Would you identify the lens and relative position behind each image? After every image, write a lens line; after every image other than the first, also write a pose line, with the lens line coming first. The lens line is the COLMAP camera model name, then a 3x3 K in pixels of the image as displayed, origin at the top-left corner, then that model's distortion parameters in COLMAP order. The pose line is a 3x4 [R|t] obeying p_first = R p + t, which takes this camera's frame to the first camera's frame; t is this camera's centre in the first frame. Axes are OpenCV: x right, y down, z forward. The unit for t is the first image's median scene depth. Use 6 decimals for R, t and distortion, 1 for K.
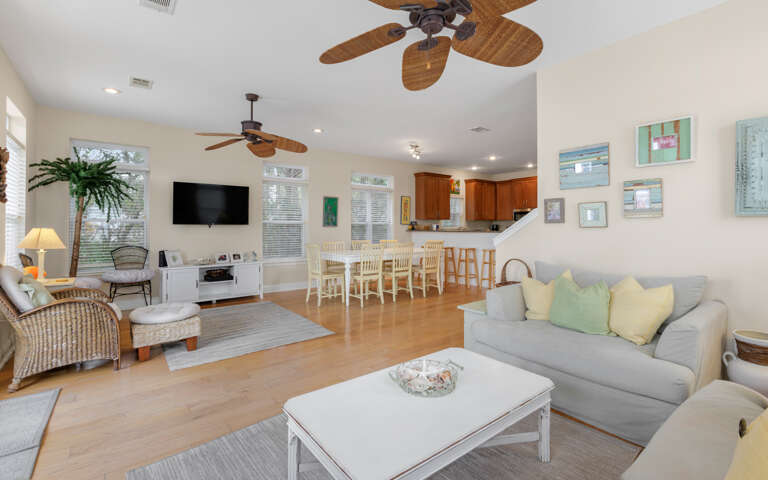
lens RADIAL K [[345.2, 0, 381.7], [0, 345.2, 224.3], [0, 0, 1]] dist [0.001176, 0.000090]
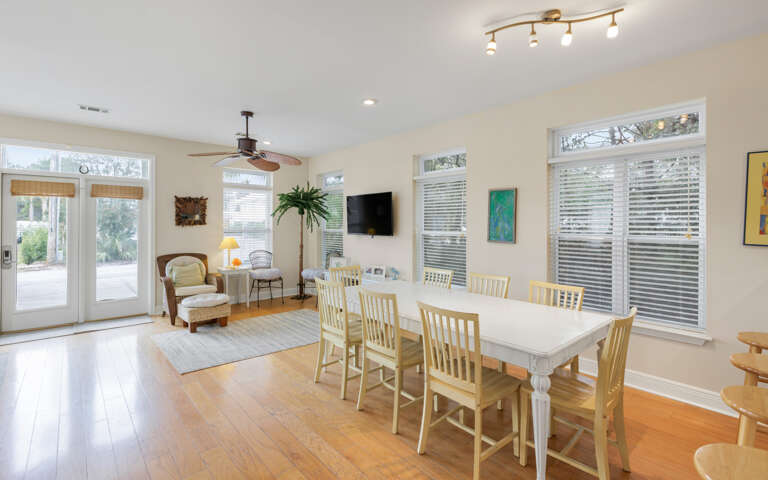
lens RADIAL K [[351.2, 0, 380.6], [0, 351.2, 219.9], [0, 0, 1]] dist [-0.000962, -0.000793]
pose [[0.062630, -0.012803, -0.997955, 0.500535], [0.004856, 0.999910, -0.012523, -0.029312], [0.998025, -0.004062, 0.062686, 0.953731]]
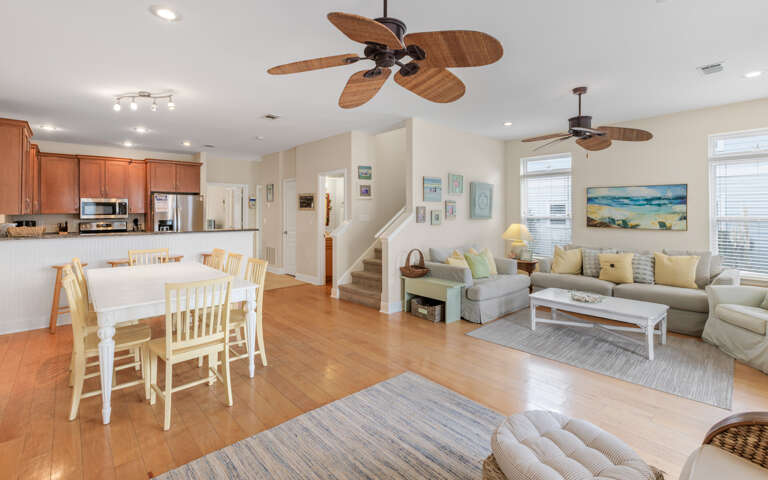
lens RADIAL K [[349.3, 0, 382.3], [0, 349.3, 216.4], [0, 0, 1]] dist [-0.002031, -0.000859]
pose [[-0.060430, -0.008359, 0.998137, -0.604154], [-0.003449, 0.999961, 0.008165, -0.024812], [-0.998166, -0.002949, -0.060457, 0.733471]]
